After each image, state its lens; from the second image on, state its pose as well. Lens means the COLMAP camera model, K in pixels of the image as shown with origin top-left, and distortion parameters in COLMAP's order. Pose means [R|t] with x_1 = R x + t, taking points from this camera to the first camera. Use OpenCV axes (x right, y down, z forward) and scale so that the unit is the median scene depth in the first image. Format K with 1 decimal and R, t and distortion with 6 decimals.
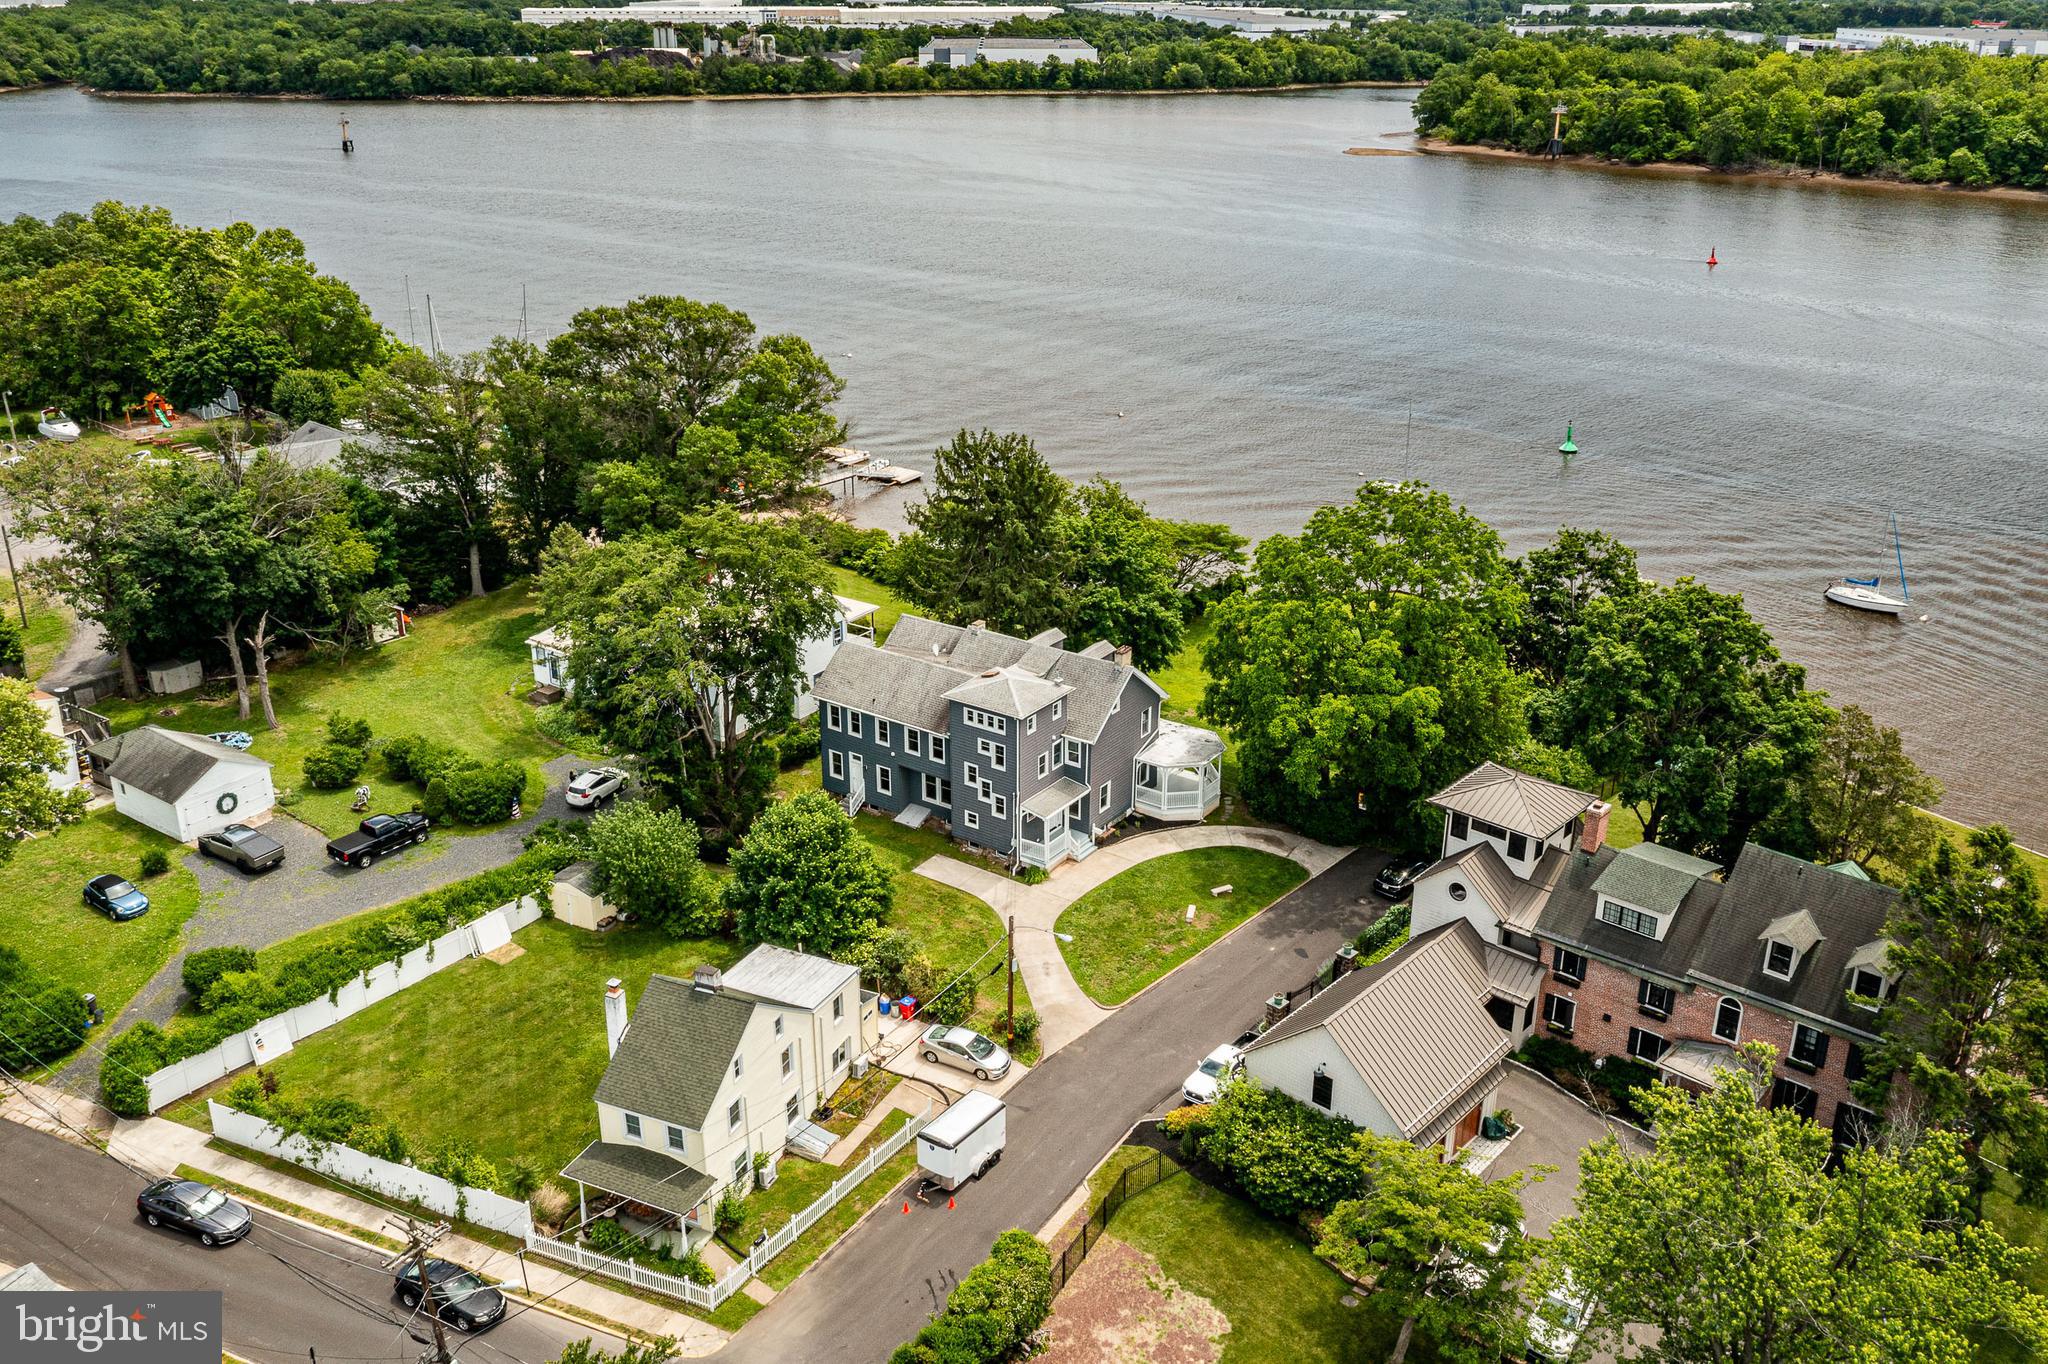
lens RADIAL K [[1644.5, 0, 1017.0], [0, 1644.5, 691.5], [0, 0, 1]] dist [-0.028447, 0.021888]
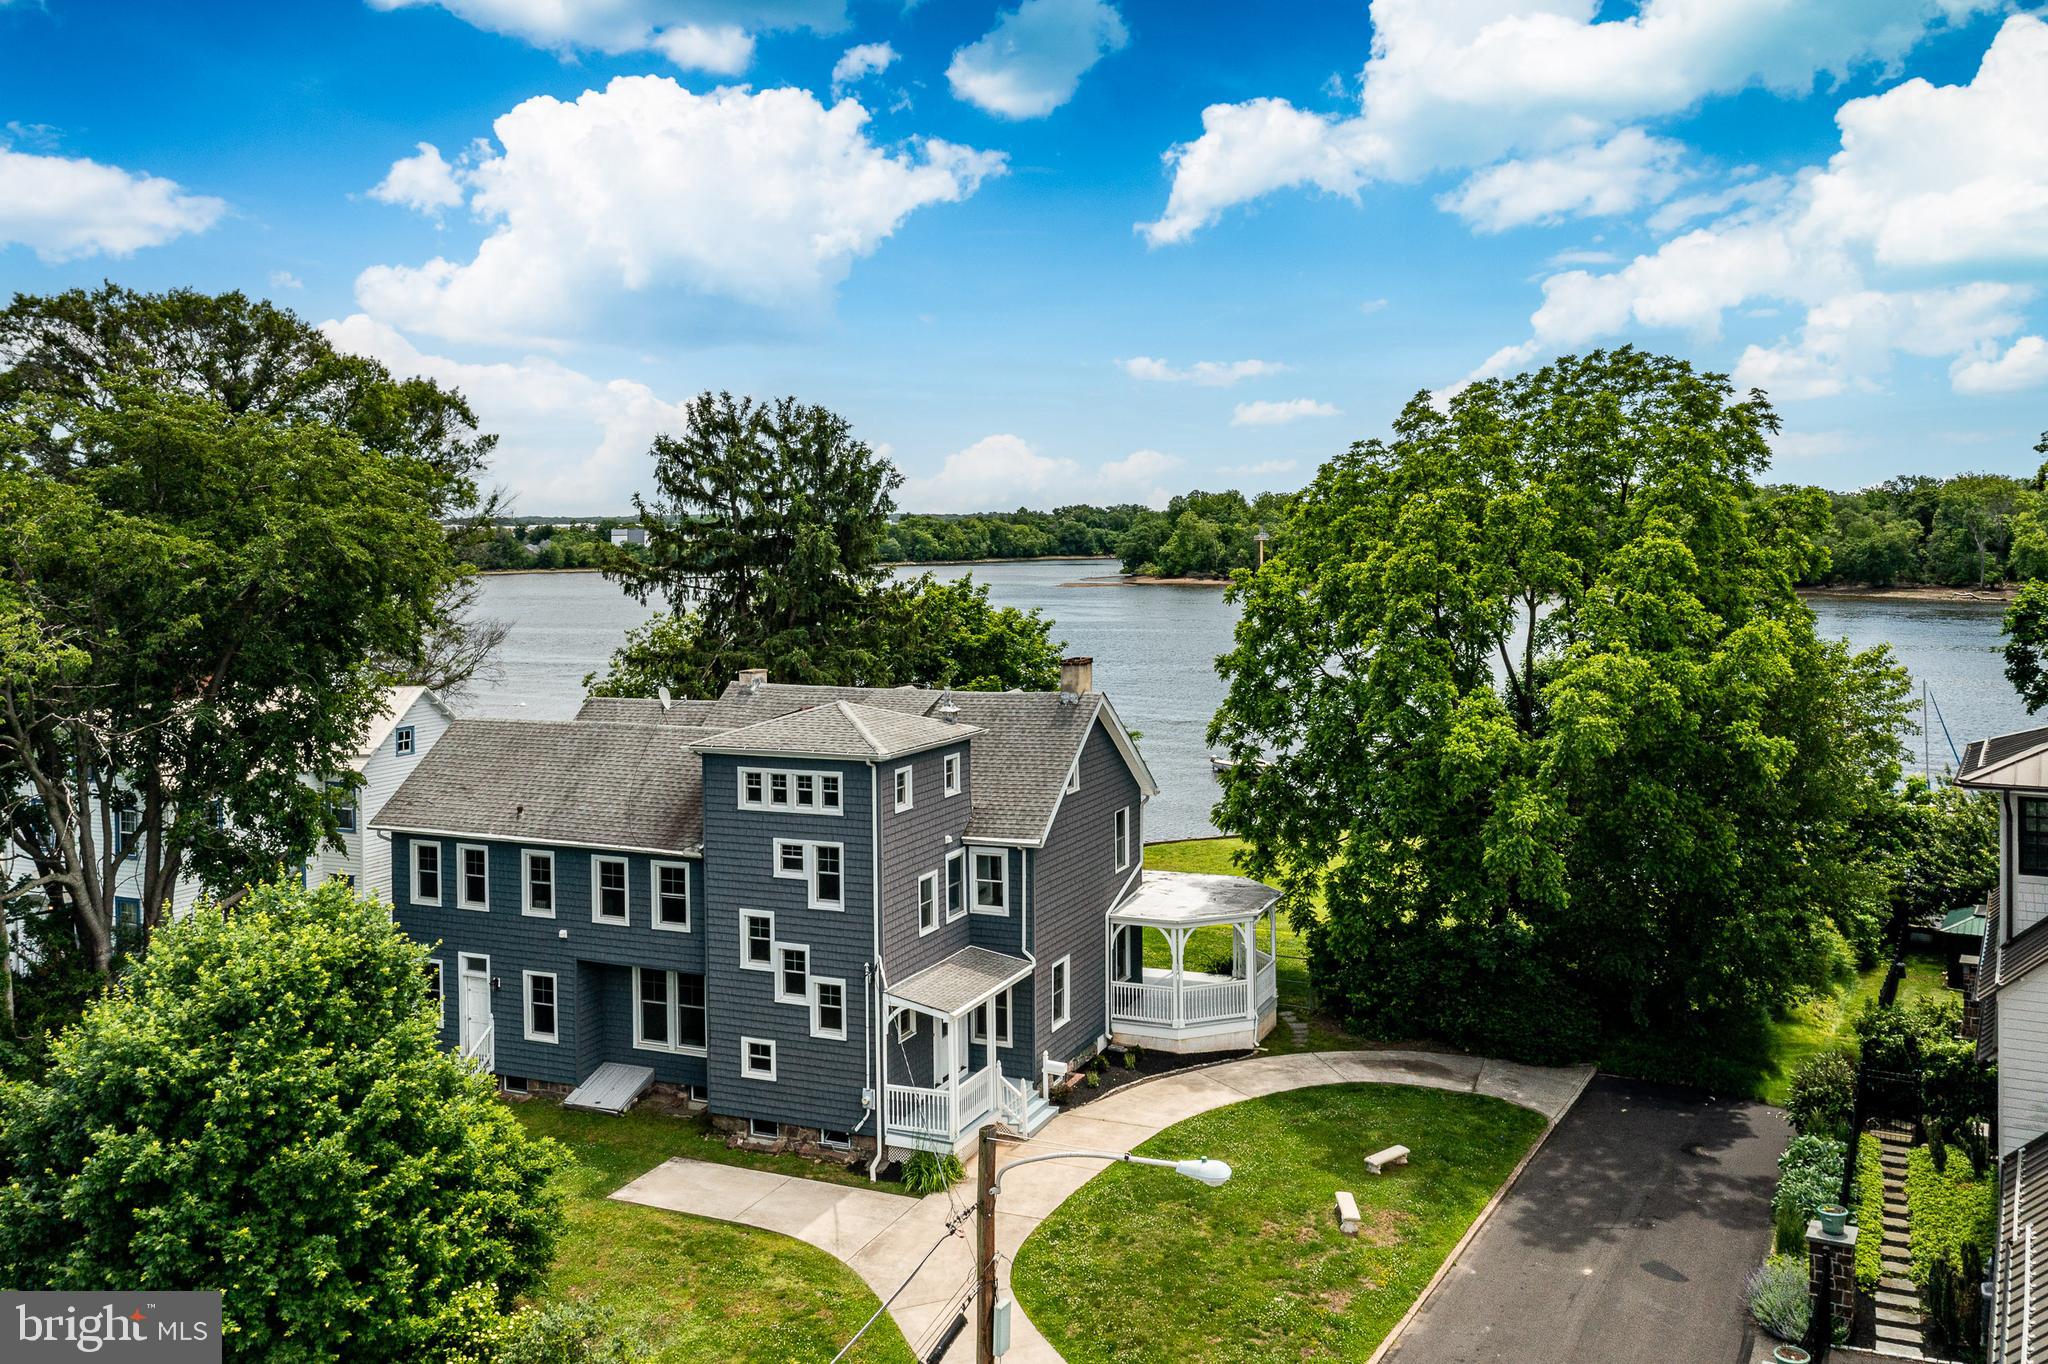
lens RADIAL K [[1644.5, 0, 1076.6], [0, 1644.5, 564.0], [0, 0, 1]] dist [-0.028447, 0.021888]
pose [[0.975568, -0.016200, 0.219101, -0.036736], [0.096743, 0.927061, -0.362214, 0.115753], [-0.197252, 0.374561, 0.905978, 0.548053]]
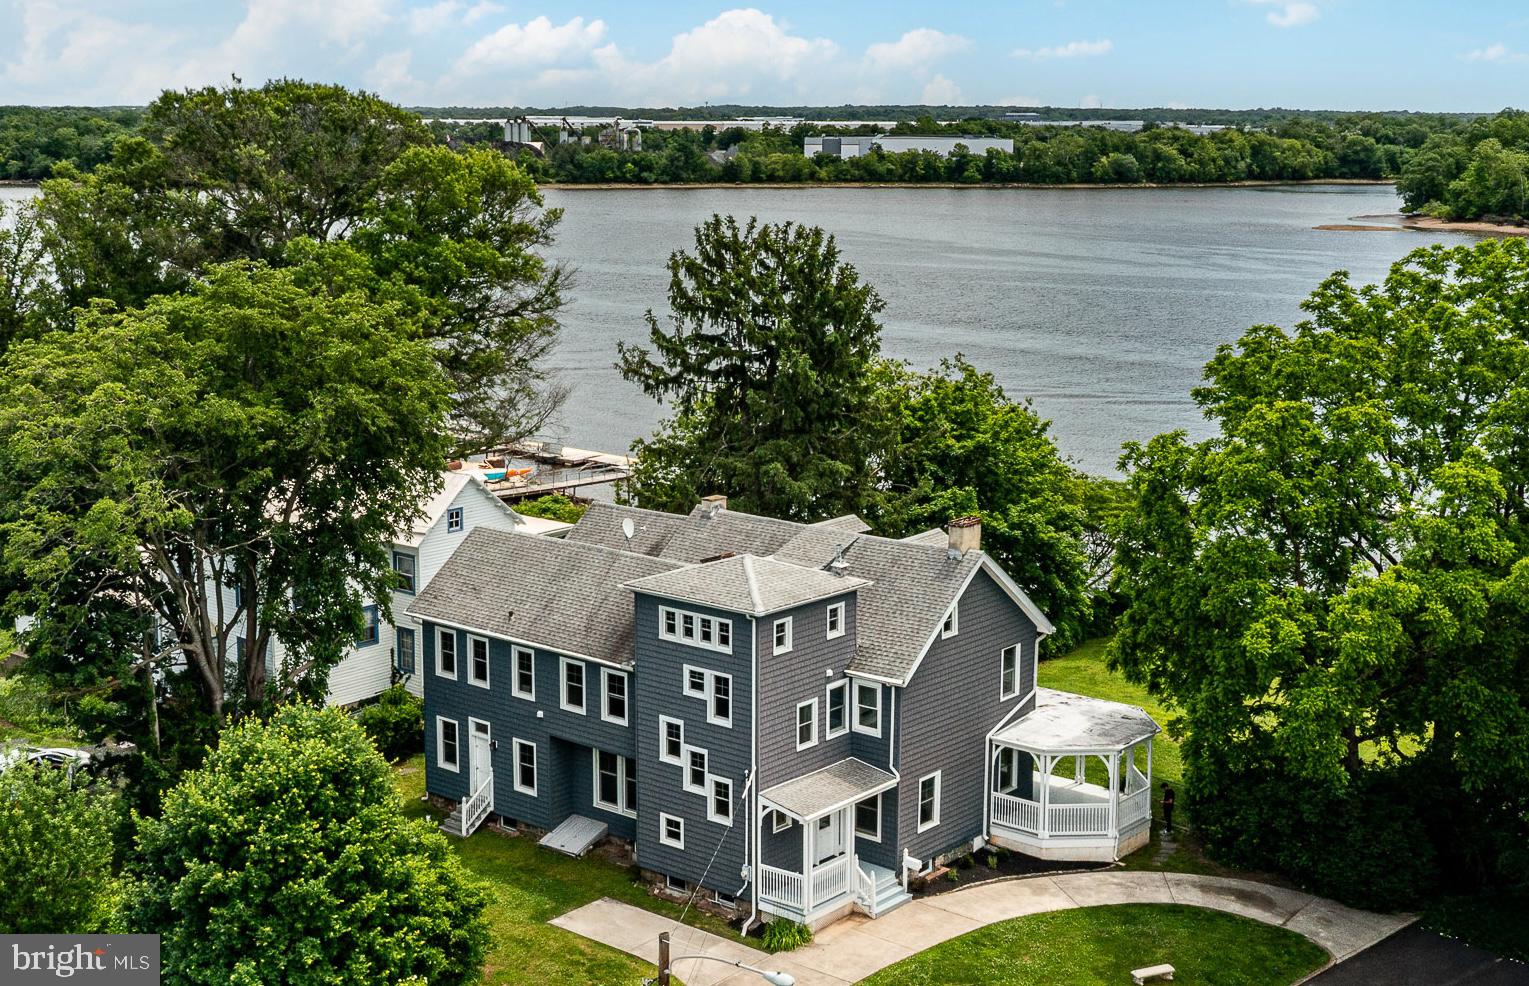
lens RADIAL K [[1965.8, 0, 772.8], [0, 1965.8, 487.8], [0, 0, 1]] dist [-0.024391, 0.000000]
pose [[0.996950, 0.017025, -0.076167, 0.049036], [-0.033245, 0.975588, -0.217079, 0.102821], [0.070612, 0.218949, 0.973178, 0.355824]]
